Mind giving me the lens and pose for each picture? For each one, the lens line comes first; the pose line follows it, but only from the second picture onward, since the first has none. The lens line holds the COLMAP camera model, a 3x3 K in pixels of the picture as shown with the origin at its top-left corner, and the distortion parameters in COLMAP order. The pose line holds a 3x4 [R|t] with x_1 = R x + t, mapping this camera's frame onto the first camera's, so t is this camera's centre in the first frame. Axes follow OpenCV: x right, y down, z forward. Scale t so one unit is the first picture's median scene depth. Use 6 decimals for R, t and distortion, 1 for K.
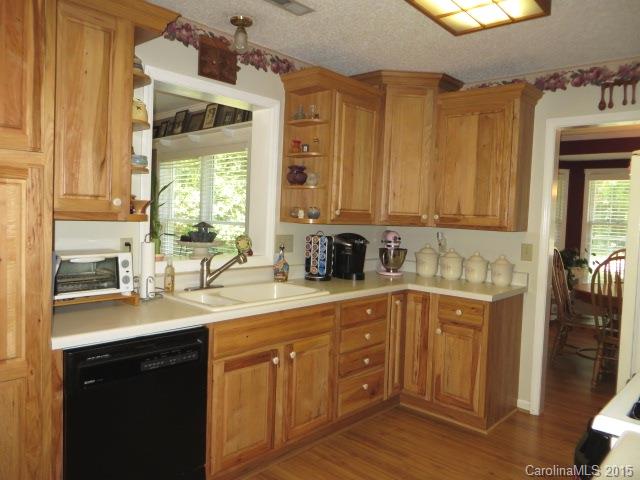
lens RADIAL K [[479.5, 0, 323.5], [0, 479.5, 240.1], [0, 0, 1]] dist [-0.026631, -0.000353]
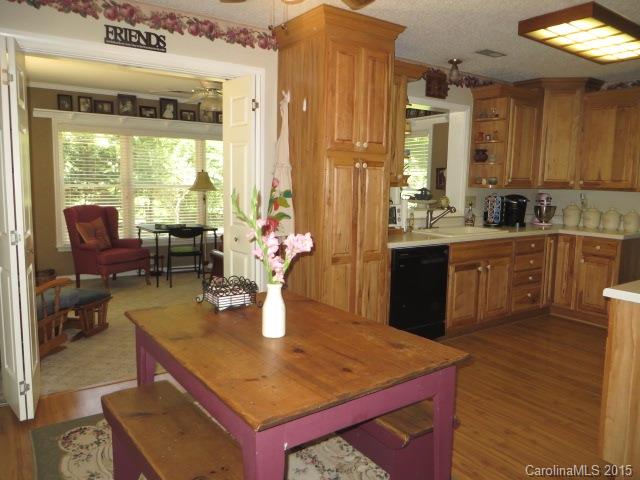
lens RADIAL K [[479.5, 0, 318.4], [0, 479.5, 240.5], [0, 0, 1]] dist [-0.026631, -0.000353]
pose [[0.971432, 0.008578, -0.237164, -0.195250], [0.006298, 0.998063, 0.061898, 0.033551], [0.237235, -0.061624, 0.969496, -0.585961]]
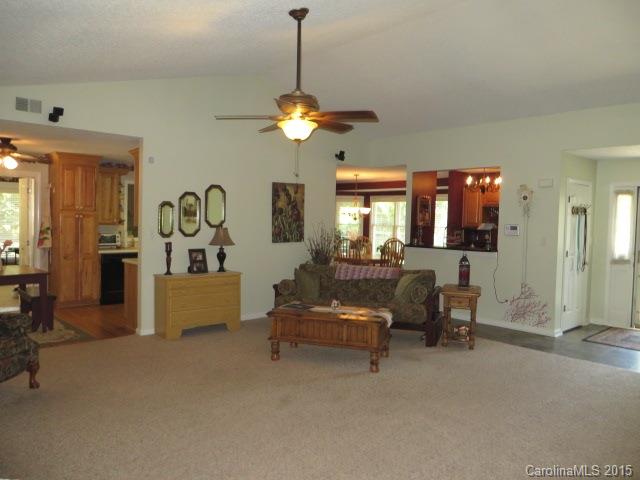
lens RADIAL K [[479.5, 0, 320.1], [0, 479.5, 240.1], [0, 0, 1]] dist [-0.026631, -0.000353]
pose [[0.994700, -0.012625, -0.102038, 1.074583], [0.011000, 0.999804, -0.016476, 0.106977], [0.102226, 0.015266, 0.994644, -1.781499]]
